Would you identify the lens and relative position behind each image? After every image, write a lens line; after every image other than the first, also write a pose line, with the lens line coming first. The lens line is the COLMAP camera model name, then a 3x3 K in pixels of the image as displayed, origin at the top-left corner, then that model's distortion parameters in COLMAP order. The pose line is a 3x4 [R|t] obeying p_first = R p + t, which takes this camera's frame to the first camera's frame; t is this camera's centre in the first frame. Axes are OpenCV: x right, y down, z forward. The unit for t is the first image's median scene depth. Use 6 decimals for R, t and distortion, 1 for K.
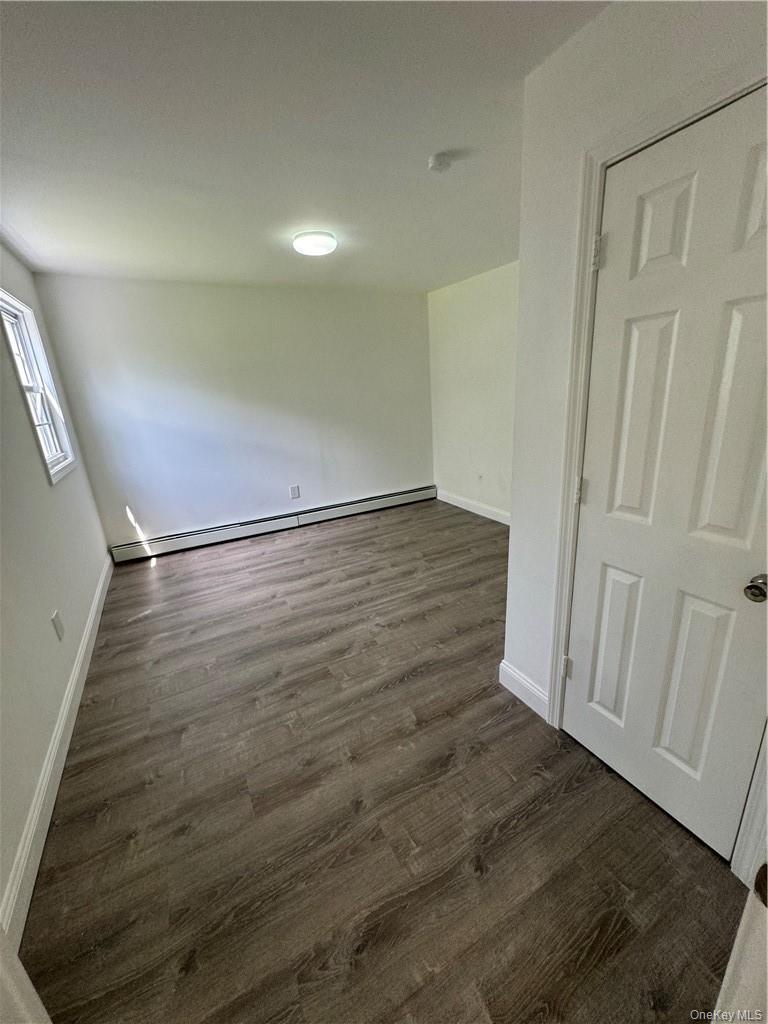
lens RADIAL K [[408.7, 0, 382.1], [0, 408.7, 508.6], [0, 0, 1]] dist [0.000215, -0.000199]
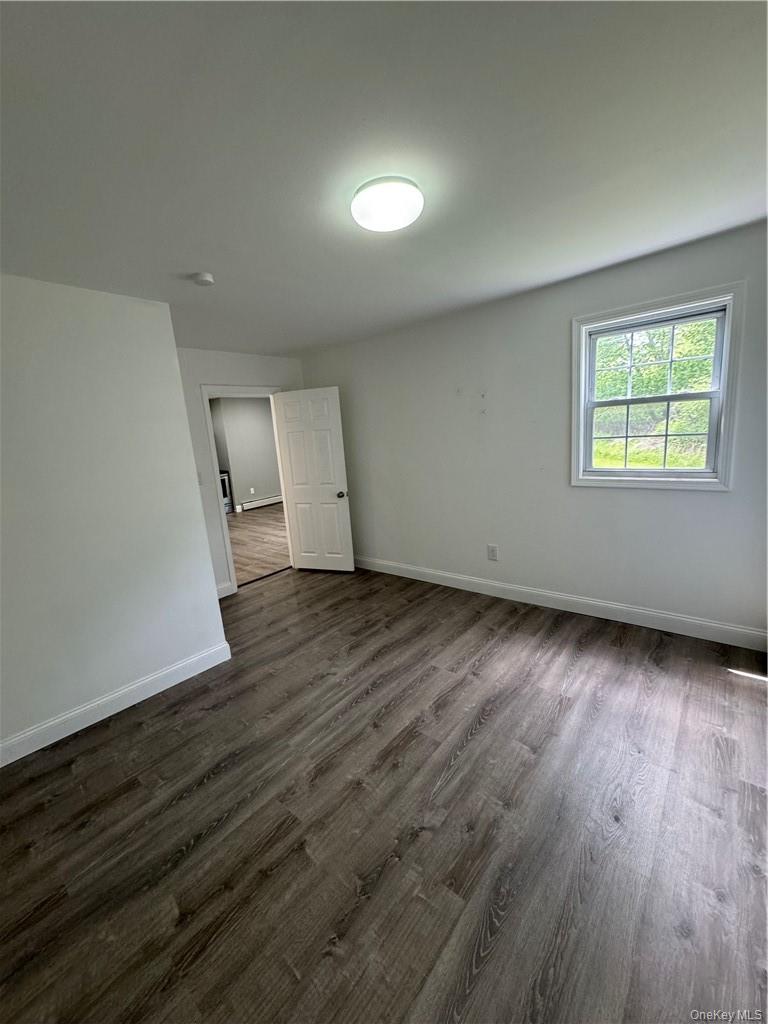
lens RADIAL K [[408.7, 0, 382.1], [0, 408.7, 508.6], [0, 0, 1]] dist [0.000215, -0.000199]
pose [[-0.923359, 0.193820, -0.331423, 0.120828], [0.017838, 0.883947, 0.467246, -0.485803], [0.383522, 0.425524, -0.819658, 1.514957]]
